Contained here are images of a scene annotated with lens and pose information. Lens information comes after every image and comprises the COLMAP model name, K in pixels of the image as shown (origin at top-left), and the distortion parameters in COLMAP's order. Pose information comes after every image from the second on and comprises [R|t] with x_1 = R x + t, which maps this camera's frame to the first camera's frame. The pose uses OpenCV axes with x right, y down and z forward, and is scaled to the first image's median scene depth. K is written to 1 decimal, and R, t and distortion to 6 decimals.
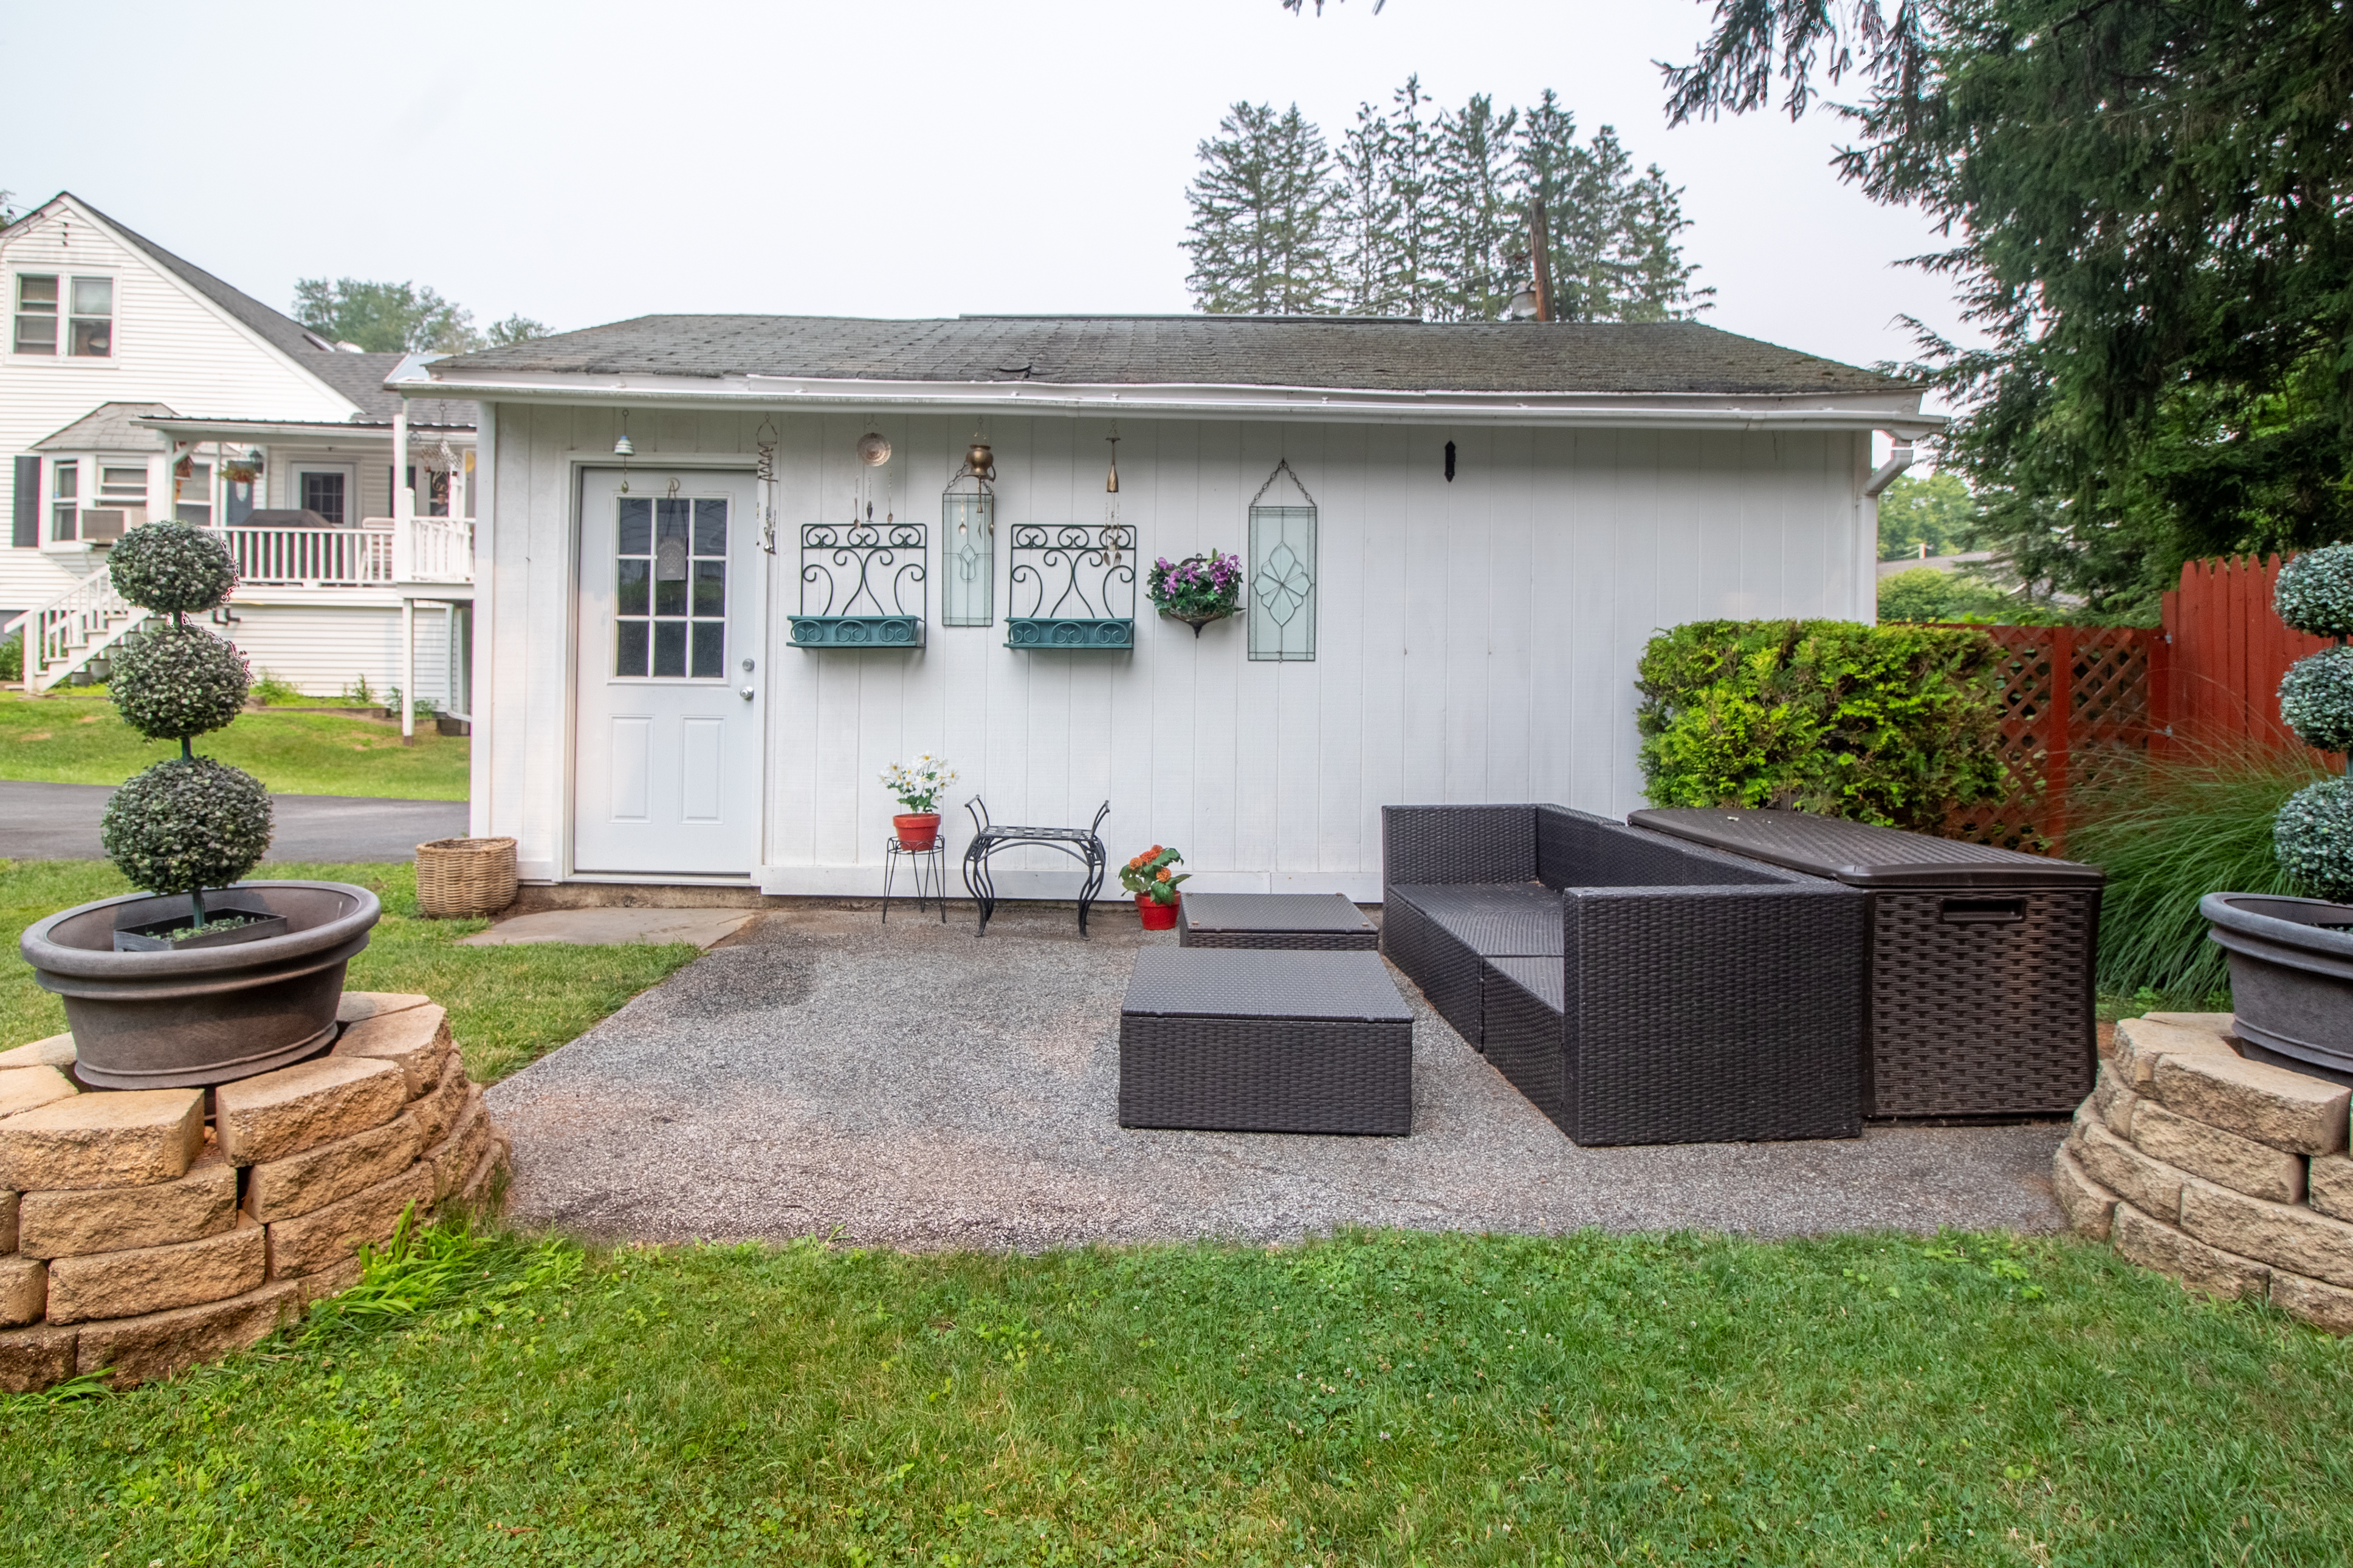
lens RADIAL K [[1183.2, 0, 1128.6], [0, 1183.2, 678.3], [0, 0, 1]] dist [0.004695, -0.016992]
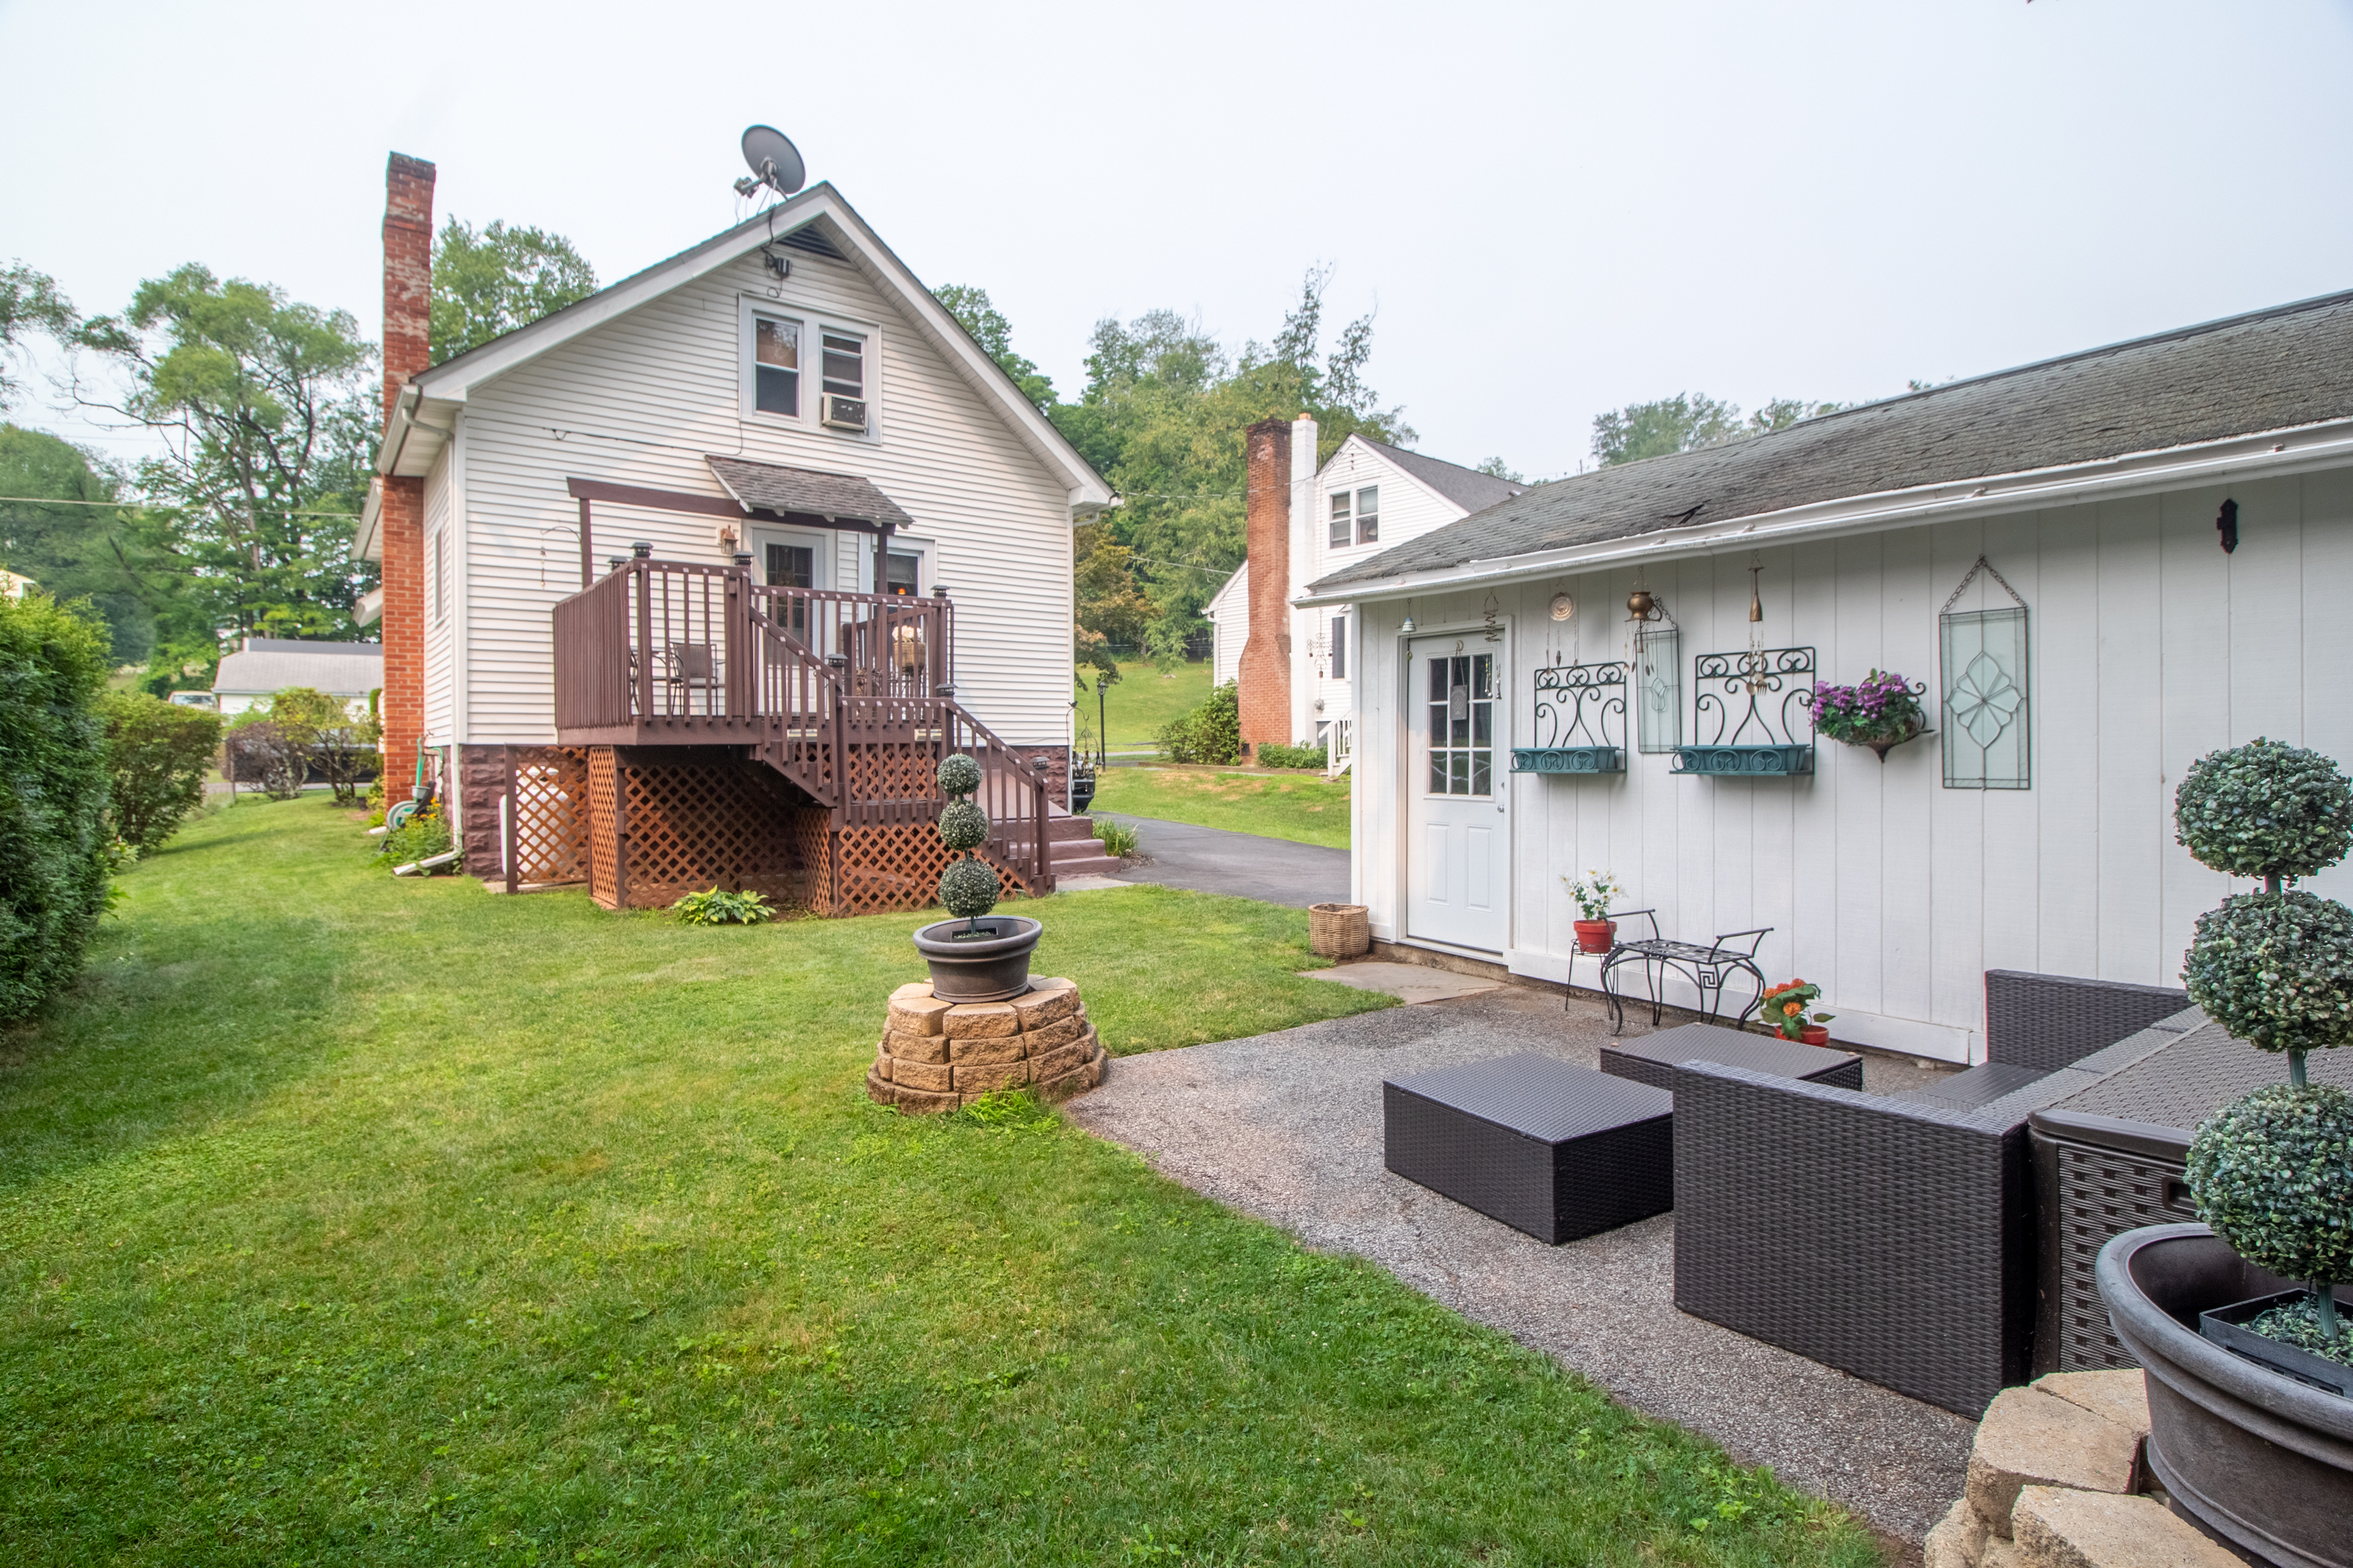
lens RADIAL K [[1156.3, 0, 1172.1], [0, 1156.3, 752.9], [0, 0, 1]] dist [-0.016884, -0.009212]
pose [[0.553132, -0.012140, -0.833005, 0.495481], [0.015913, 0.999865, -0.004006, -0.046829], [0.832941, -0.011039, 0.553251, 0.041648]]
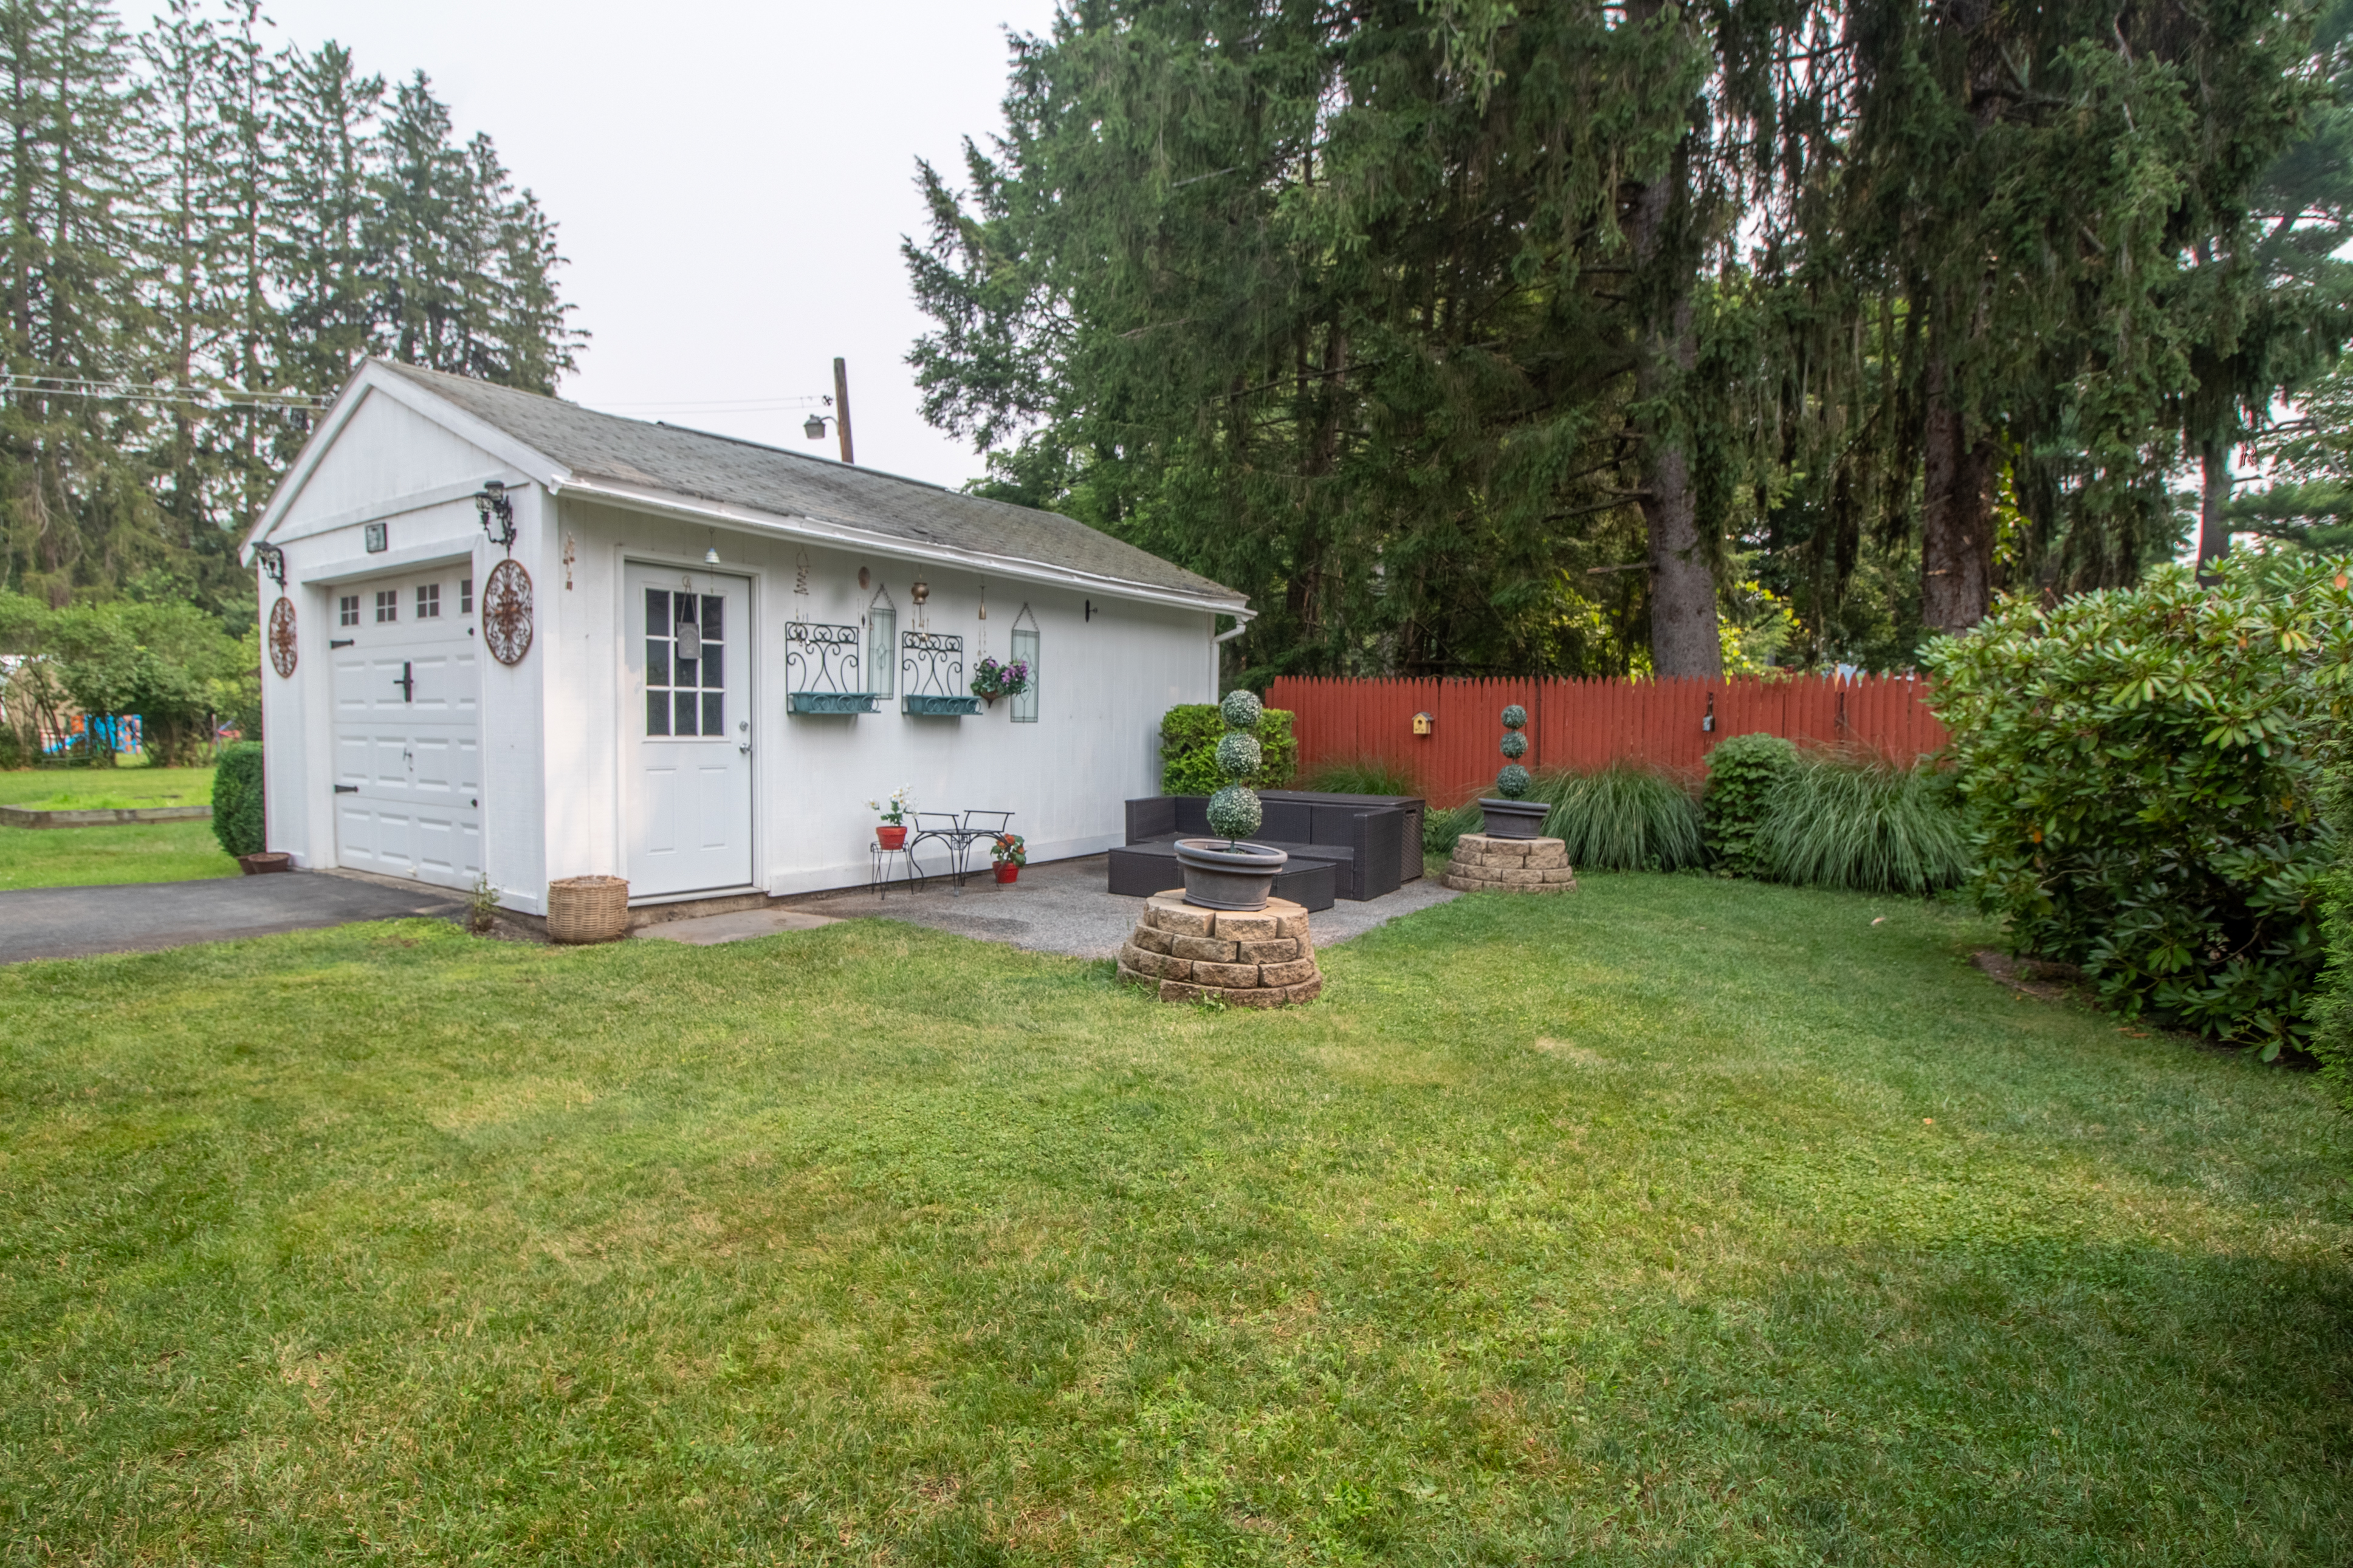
lens RADIAL K [[1160.2, 0, 1171.6], [0, 1160.2, 780.6], [0, 0, 1]] dist [-0.029828, -0.000376]
pose [[0.569155, -0.044203, 0.821041, -1.113643], [-0.008748, 0.998172, 0.059804, -0.031812], [-0.822184, -0.041220, 0.567728, -0.119304]]
